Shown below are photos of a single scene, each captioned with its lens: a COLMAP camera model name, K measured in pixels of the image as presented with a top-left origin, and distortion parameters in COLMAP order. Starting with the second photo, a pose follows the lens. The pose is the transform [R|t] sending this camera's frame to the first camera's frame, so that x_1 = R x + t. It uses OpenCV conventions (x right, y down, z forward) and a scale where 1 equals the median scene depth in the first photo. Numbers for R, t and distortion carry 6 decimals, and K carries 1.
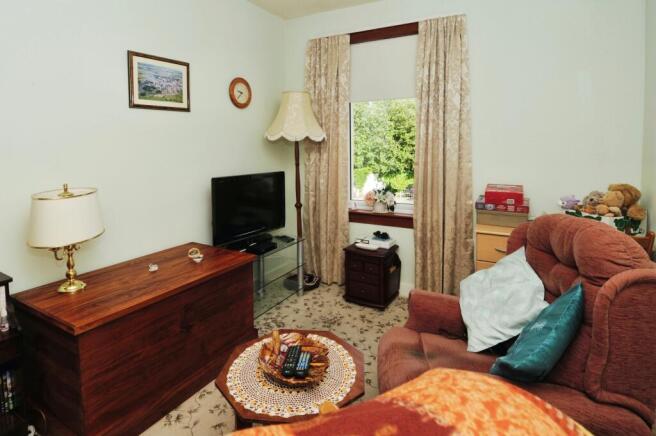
lens RADIAL K [[355.7, 0, 328.0], [0, 355.7, 218.0], [0, 0, 1]] dist [-0.001522, -0.001492]
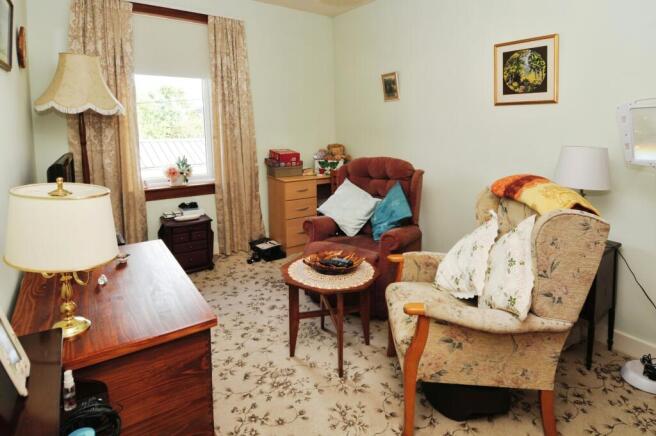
lens RADIAL K [[355.7, 0, 328.0], [0, 355.7, 218.0], [0, 0, 1]] dist [-0.001522, -0.001492]
pose [[0.438588, -0.216739, 0.872161, -0.714191], [0.173509, 0.972645, 0.154456, -0.009873], [-0.881779, 0.083585, 0.464197, 0.153520]]
